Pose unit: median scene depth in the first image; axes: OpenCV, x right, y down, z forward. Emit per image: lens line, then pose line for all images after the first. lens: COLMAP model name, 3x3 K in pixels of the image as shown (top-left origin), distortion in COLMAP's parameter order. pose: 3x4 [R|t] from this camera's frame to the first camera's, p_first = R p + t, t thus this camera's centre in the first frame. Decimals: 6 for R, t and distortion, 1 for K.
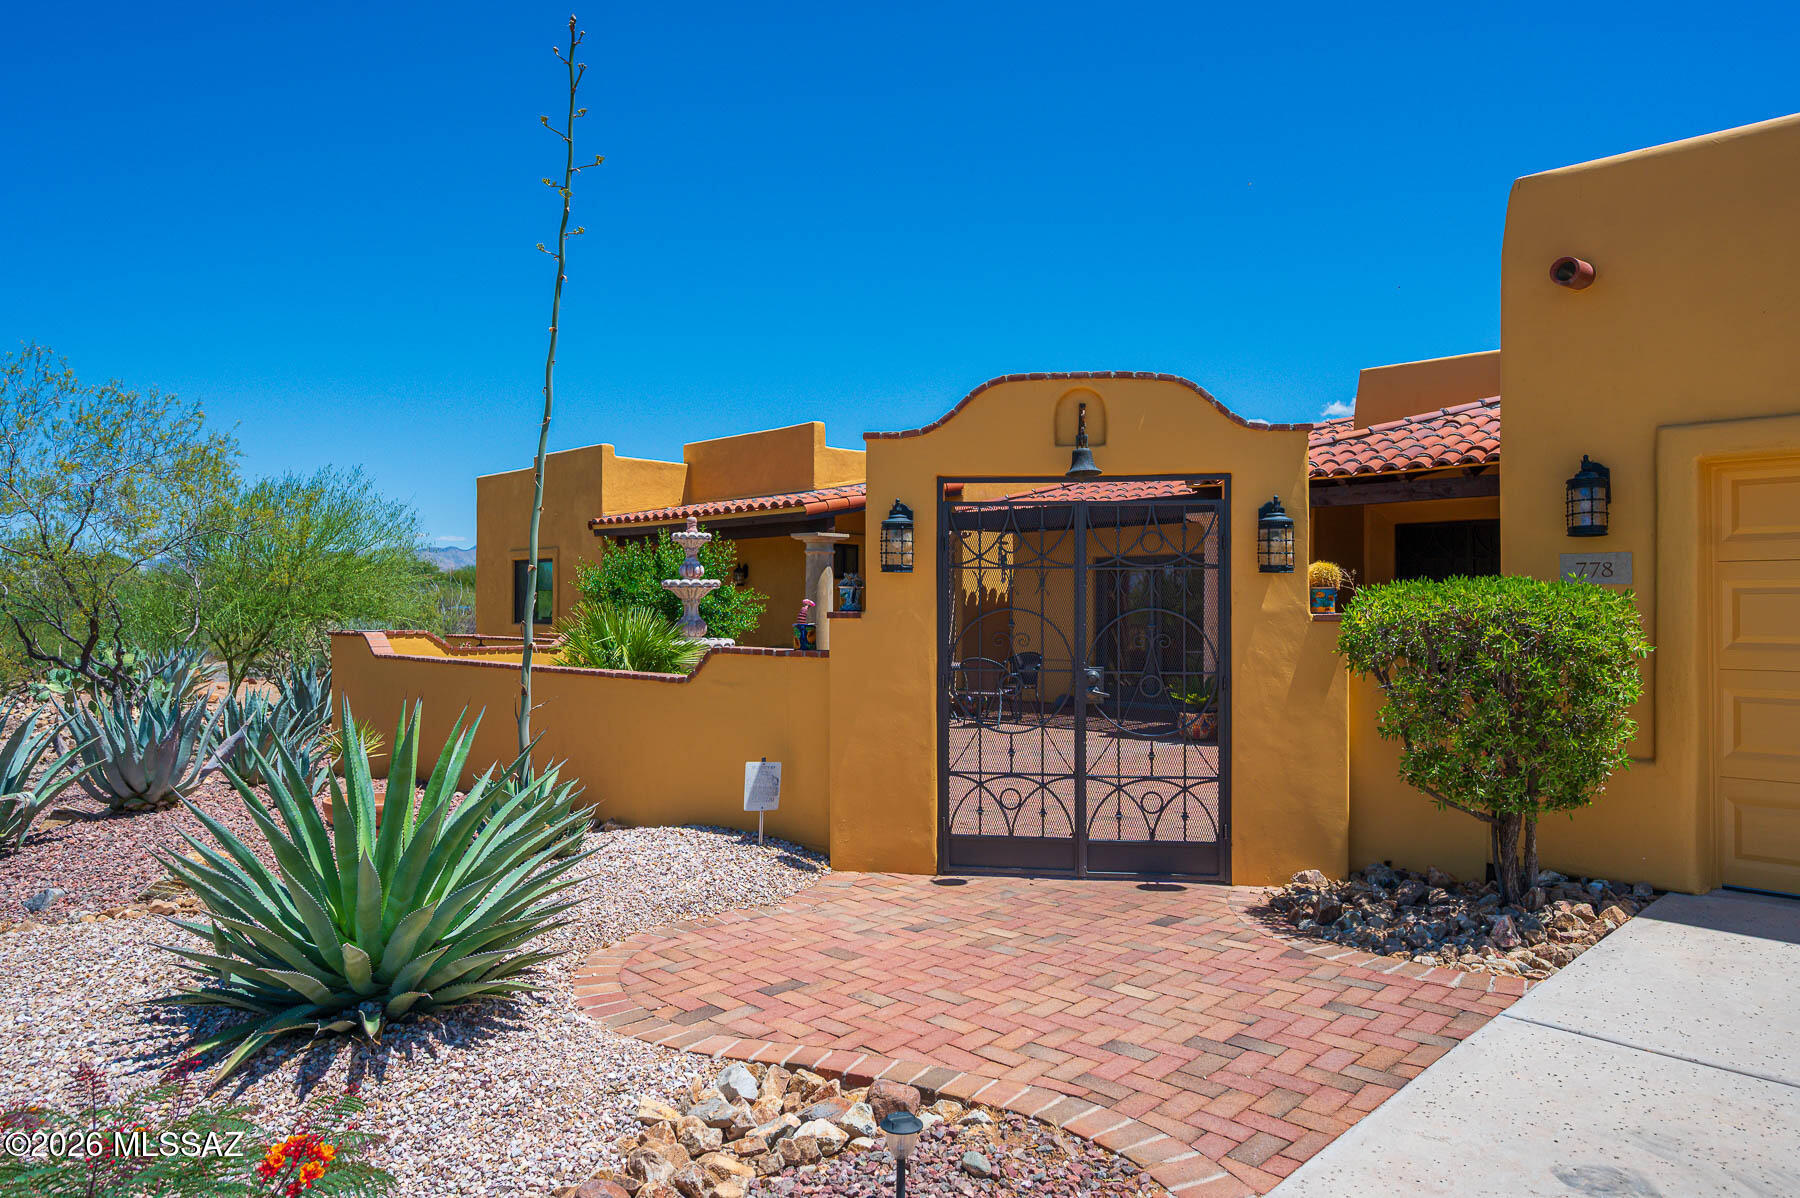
lens RADIAL K [[1168.9, 0, 898.1], [0, 1168.9, 600.4], [0, 0, 1]] dist [0.000577, 0.000277]
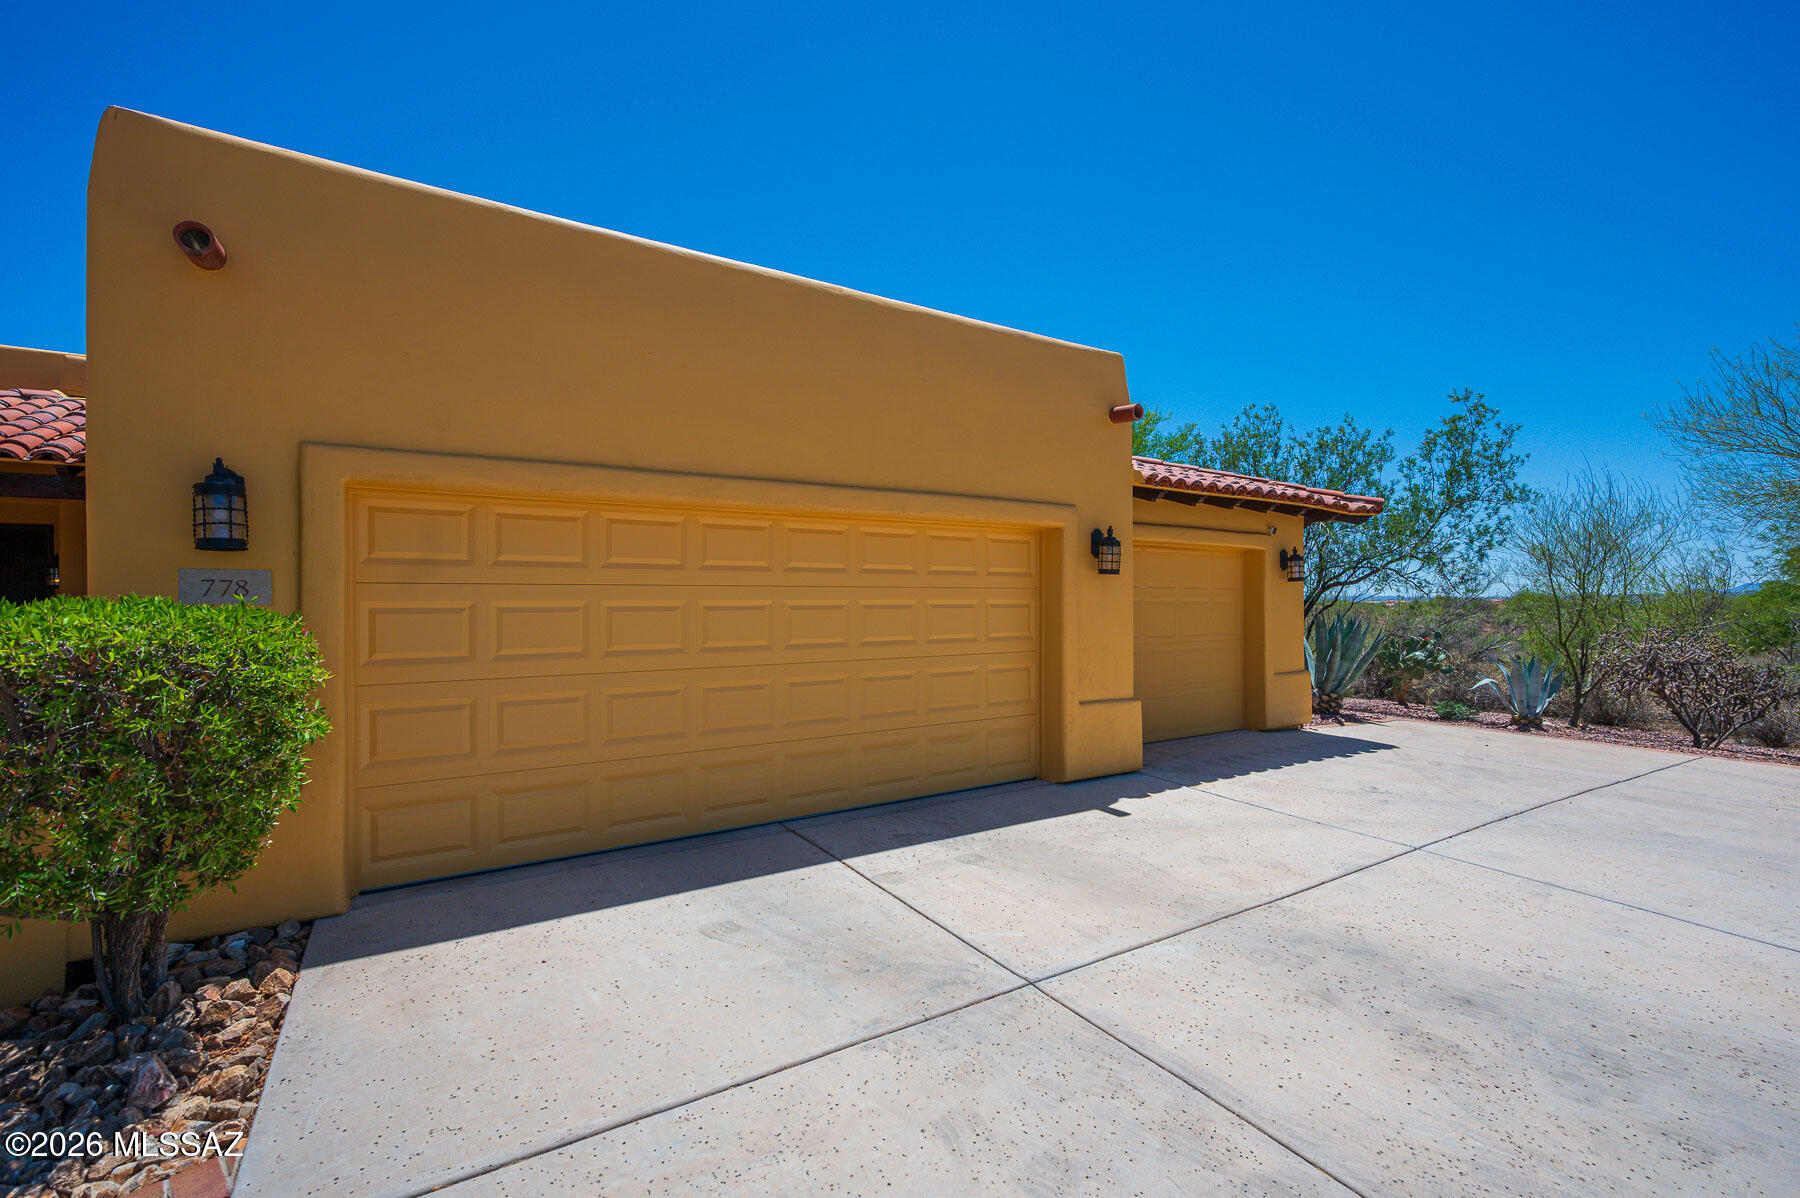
lens RADIAL K [[780.9, 0, 896.0], [0, 780.9, 599.8], [0, 0, 1]] dist [-0.000640, -0.000328]
pose [[0.201254, 0.000239, 0.979539, 0.121907], [0.002219, 0.999997, -0.000700, -0.016987], [-0.979537, 0.002314, 0.201253, 0.405715]]
